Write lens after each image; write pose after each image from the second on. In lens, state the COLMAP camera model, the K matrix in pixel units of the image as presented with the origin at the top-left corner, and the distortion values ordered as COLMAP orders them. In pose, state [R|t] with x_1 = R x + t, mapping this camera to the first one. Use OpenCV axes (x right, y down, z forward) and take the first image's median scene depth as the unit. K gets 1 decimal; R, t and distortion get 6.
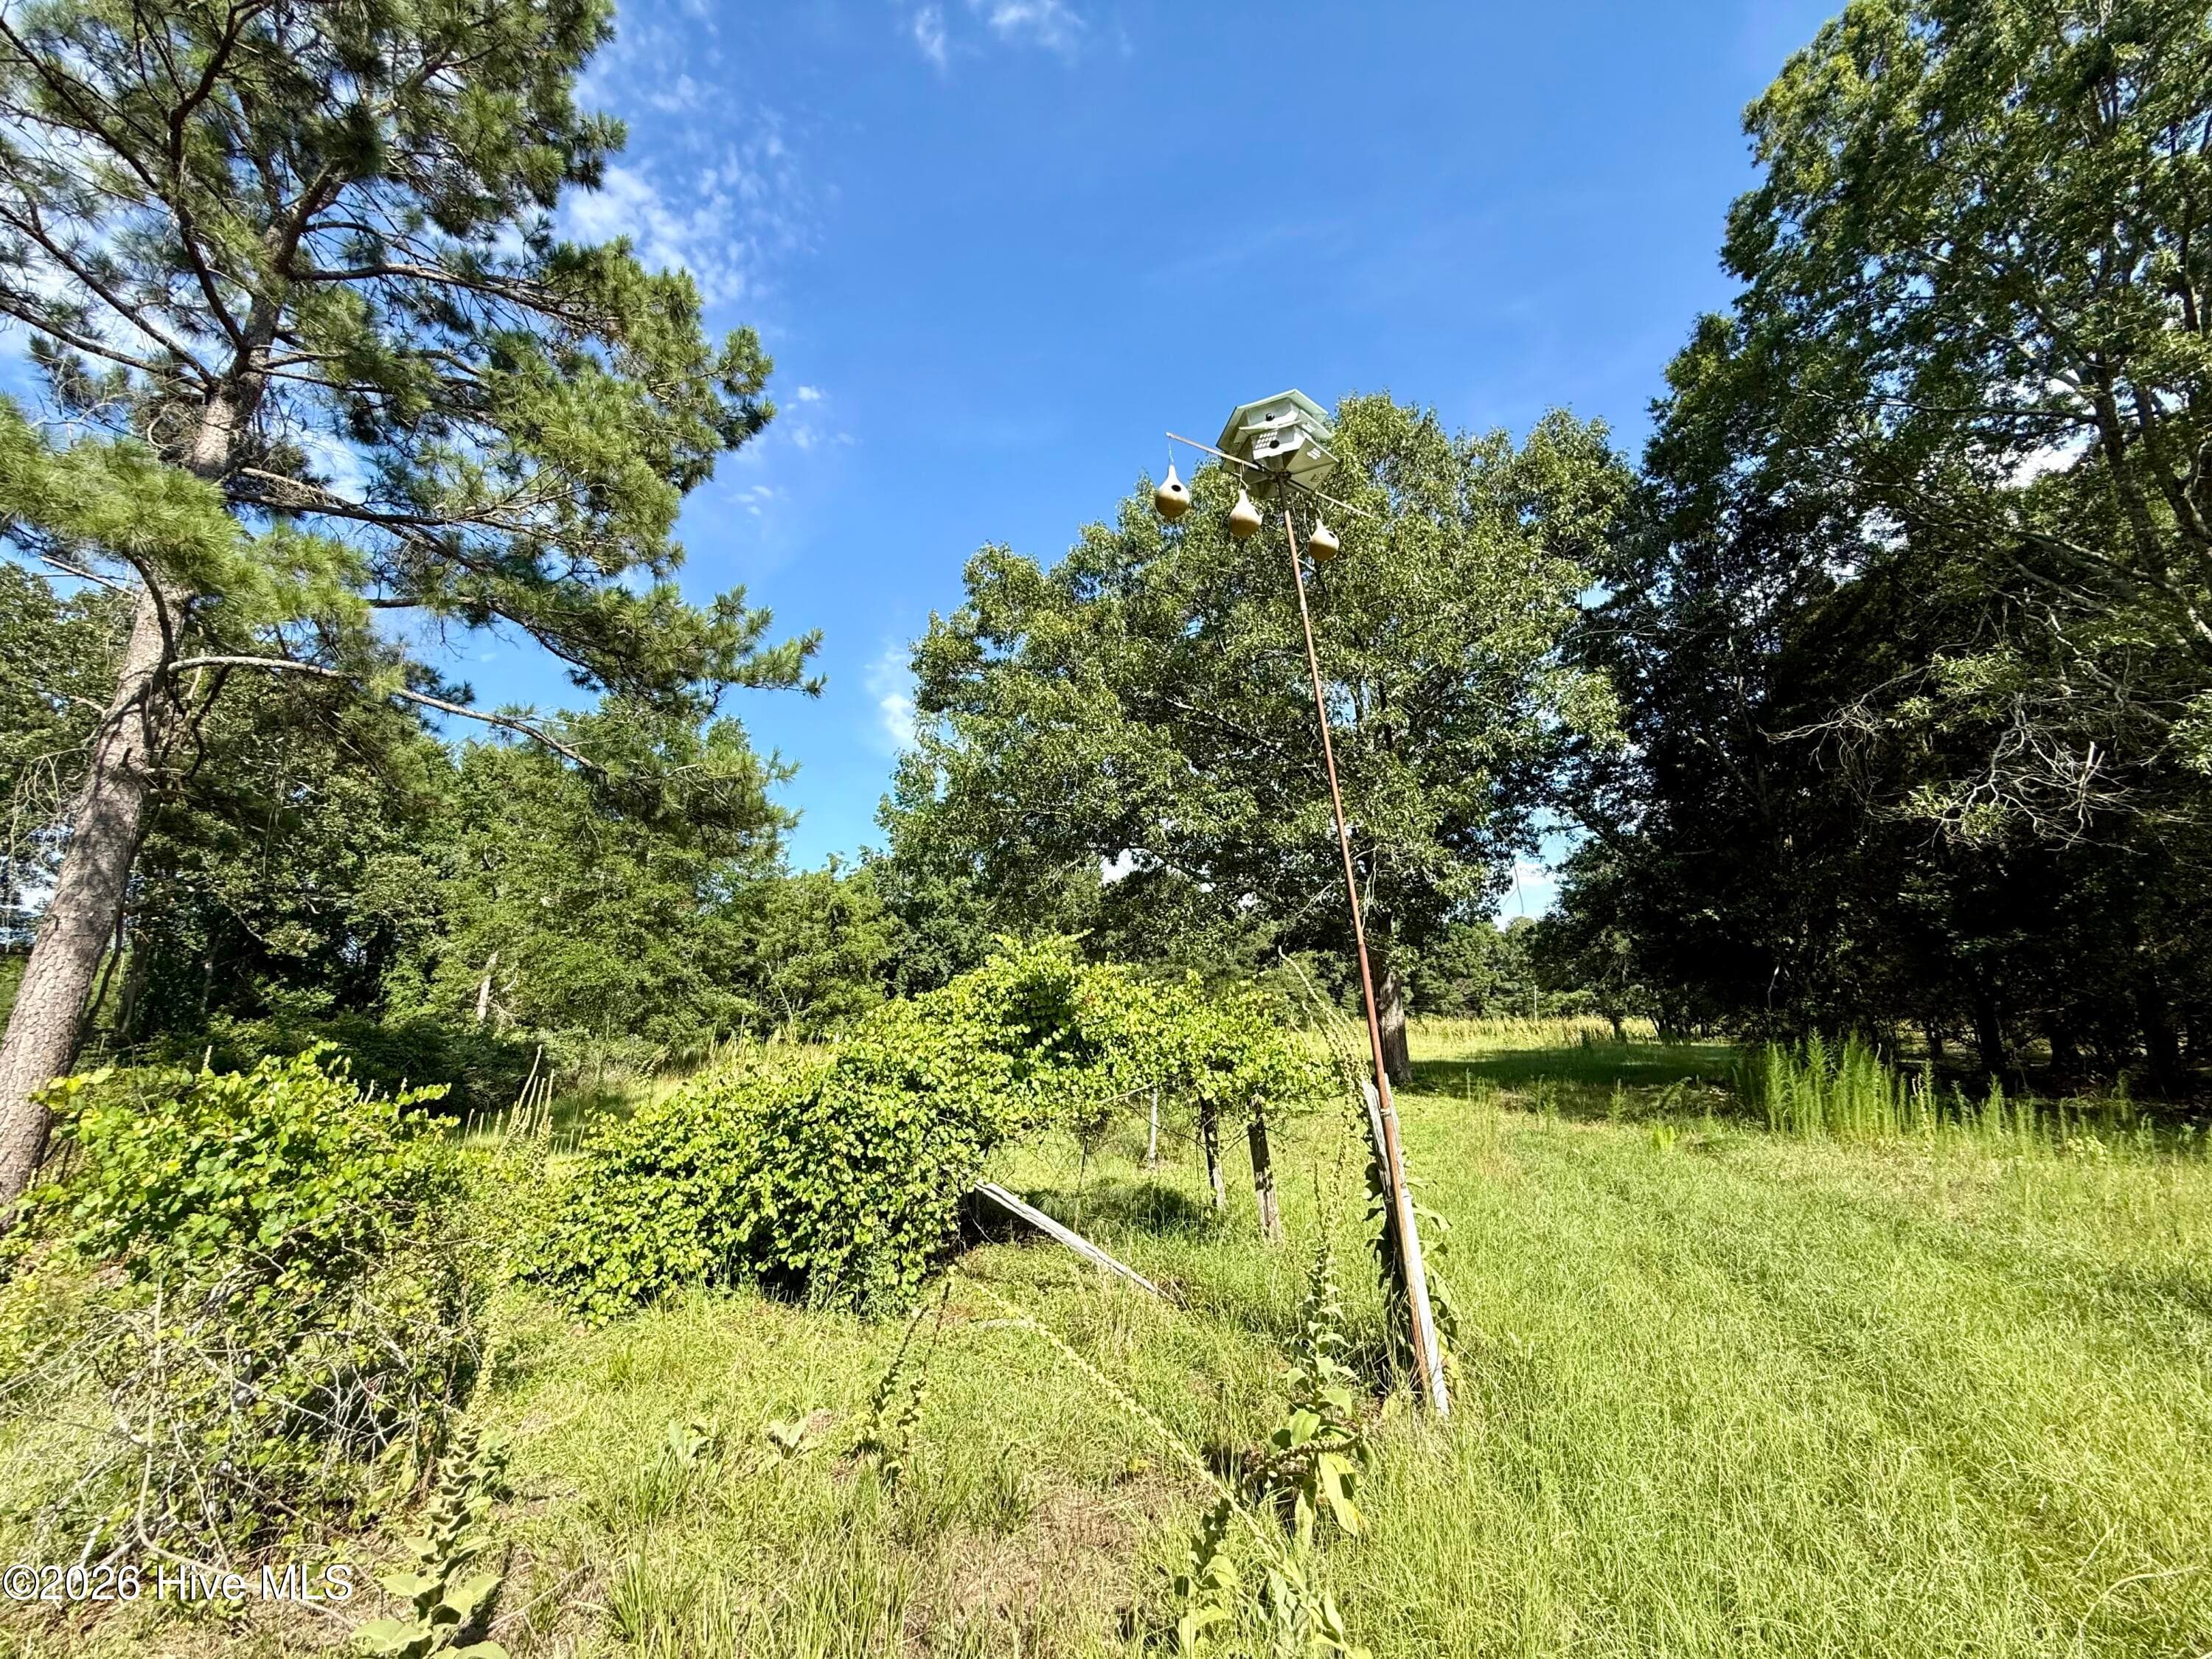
lens RADIAL K [[896.7, 0, 1095.2], [0, 896.7, 846.8], [0, 0, 1]] dist [0.005733, 0.000318]
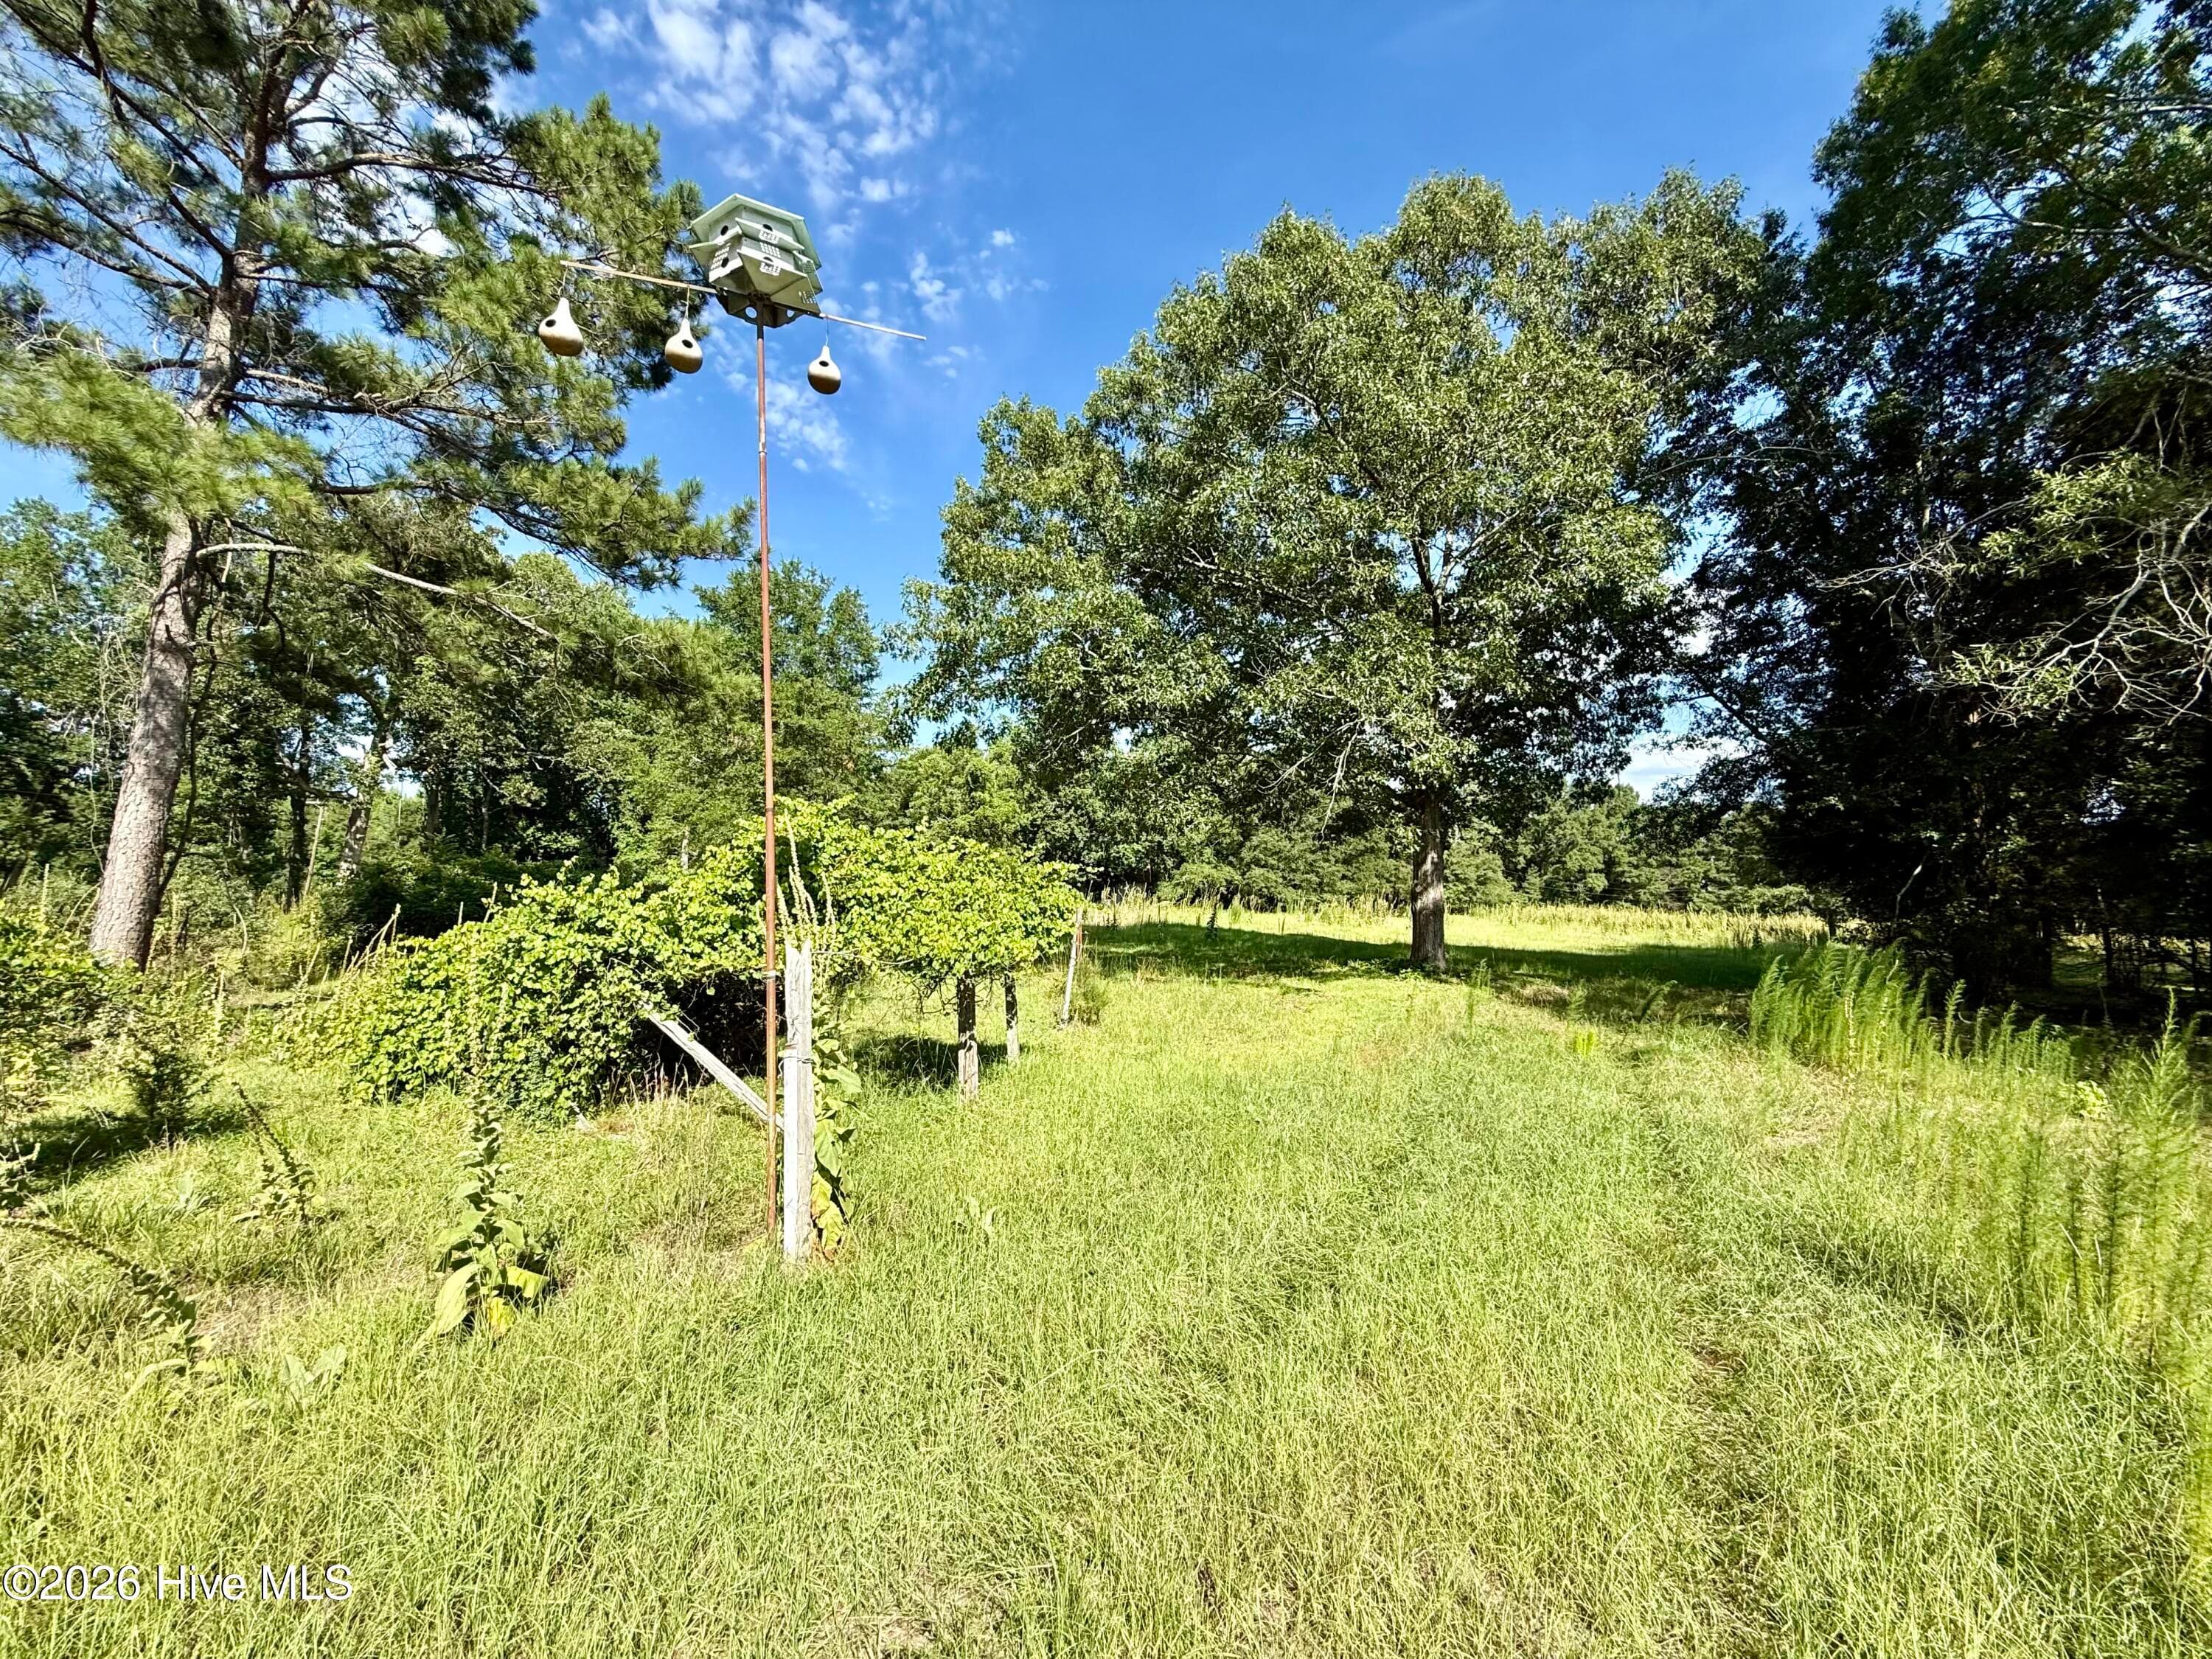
lens RADIAL K [[896.7, 0, 1096.5], [0, 896.7, 848.0], [0, 0, 1]] dist [0.005733, 0.000318]
pose [[0.977788, 0.038574, -0.206014, 0.145496], [-0.008400, 0.989341, 0.145371, 0.000074], [0.209426, -0.140412, 0.967691, 0.016975]]
